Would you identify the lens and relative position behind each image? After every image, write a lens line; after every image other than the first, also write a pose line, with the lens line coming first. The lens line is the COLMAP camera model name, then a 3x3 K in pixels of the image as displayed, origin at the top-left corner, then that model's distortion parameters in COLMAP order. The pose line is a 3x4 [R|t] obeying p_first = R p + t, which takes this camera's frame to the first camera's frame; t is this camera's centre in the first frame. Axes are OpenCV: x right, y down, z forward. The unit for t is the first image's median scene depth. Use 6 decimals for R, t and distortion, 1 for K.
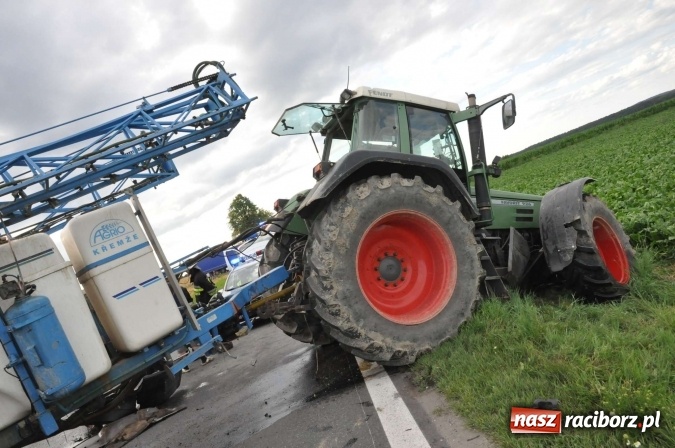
lens RADIAL K [[485.5, 0, 342.6], [0, 485.5, 225.0], [0, 0, 1]] dist [-0.114364, 0.093349]
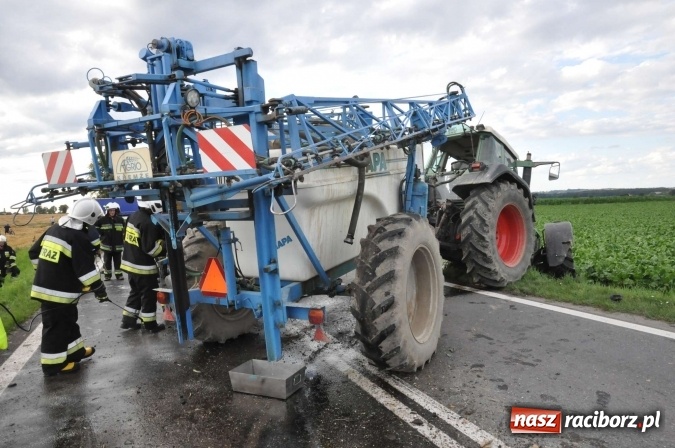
lens RADIAL K [[473.6, 0, 334.0], [0, 473.6, 224.3], [0, 0, 1]] dist [-0.114381, 0.095381]
pose [[0.903124, 0.306762, 0.300440, -0.835596], [-0.297823, 0.951565, -0.076332, 0.319266], [-0.309304, -0.020541, 0.950741, -0.371590]]
